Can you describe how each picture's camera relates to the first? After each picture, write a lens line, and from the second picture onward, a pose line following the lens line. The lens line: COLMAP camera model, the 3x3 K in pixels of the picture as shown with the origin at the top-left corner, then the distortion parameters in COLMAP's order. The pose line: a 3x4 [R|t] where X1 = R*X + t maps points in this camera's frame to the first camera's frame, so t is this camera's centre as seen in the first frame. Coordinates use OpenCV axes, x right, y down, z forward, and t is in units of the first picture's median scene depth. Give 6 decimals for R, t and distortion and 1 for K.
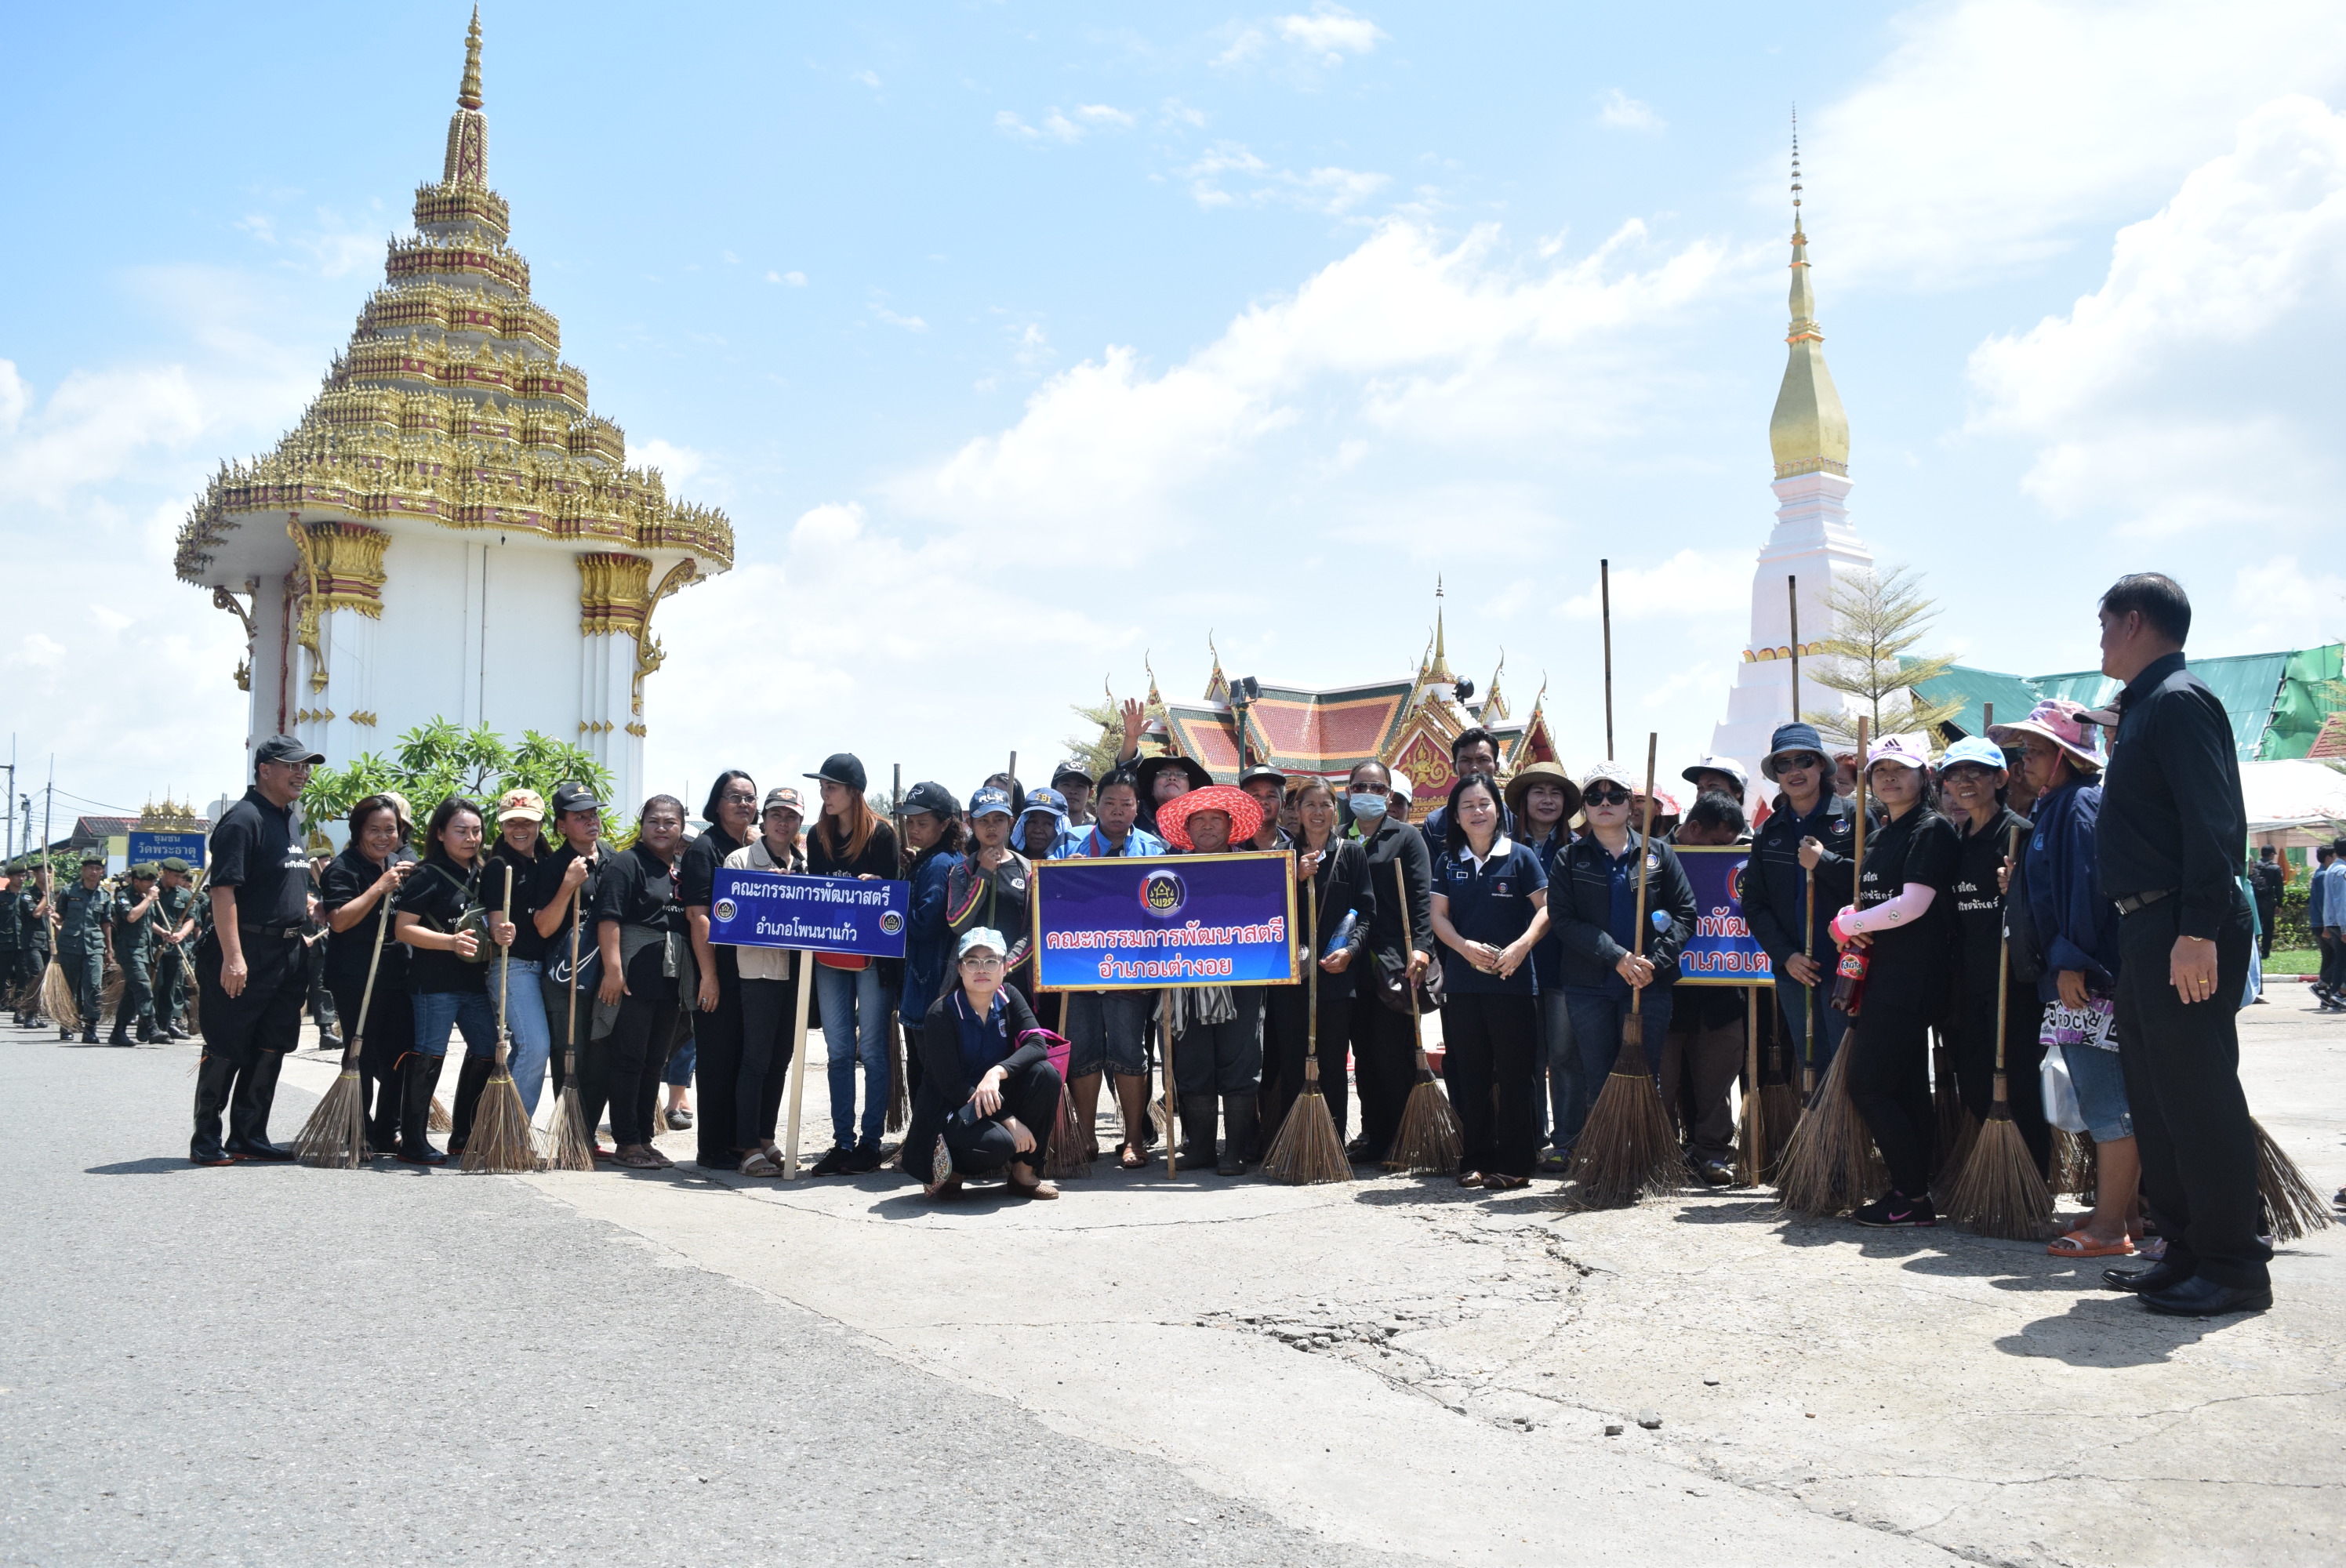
lens RADIAL K [[1911.9, 0, 1173.0], [0, 1911.9, 784.0], [0, 0, 1]] dist [-0.086831, 0.018625]
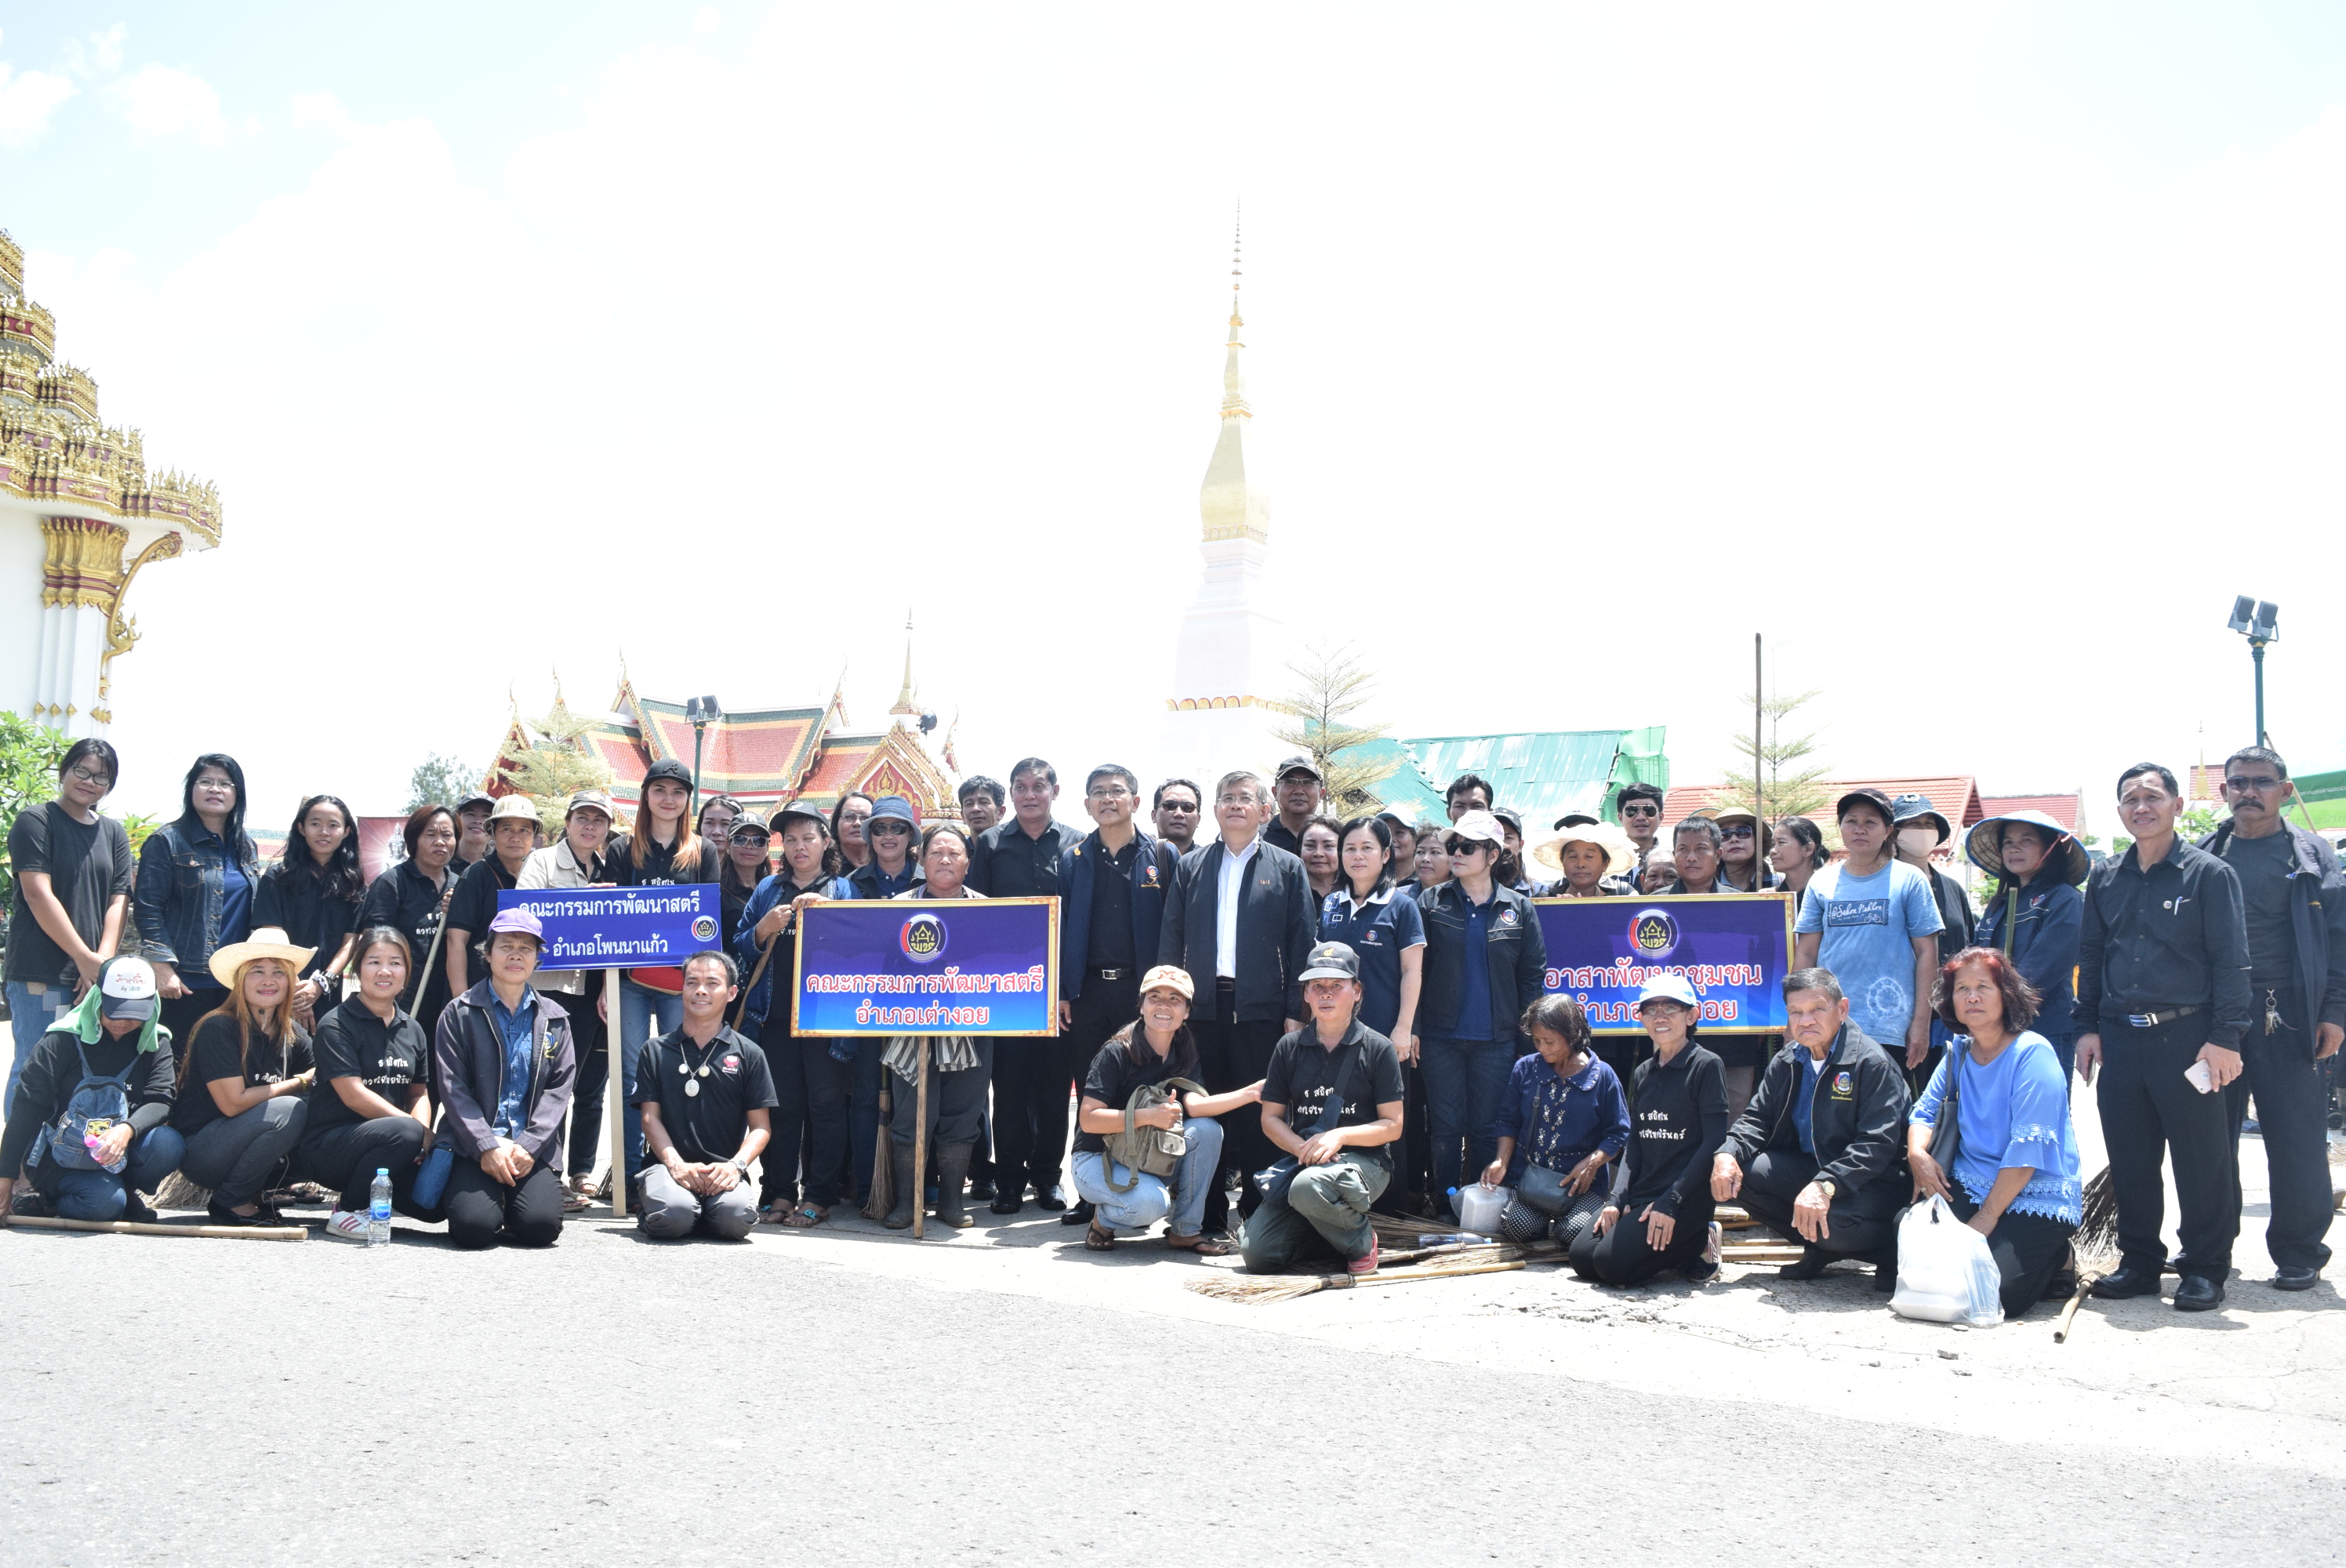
lens RADIAL K [[1904.0, 0, 1164.9], [0, 1904.0, 784.7], [0, 0, 1]] dist [-0.088927, 0.021745]
pose [[0.937219, 0.050478, 0.345068, -0.111139], [-0.046323, 0.998721, -0.020283, -0.001214], [-0.345650, 0.003025, 0.938359, -0.002576]]
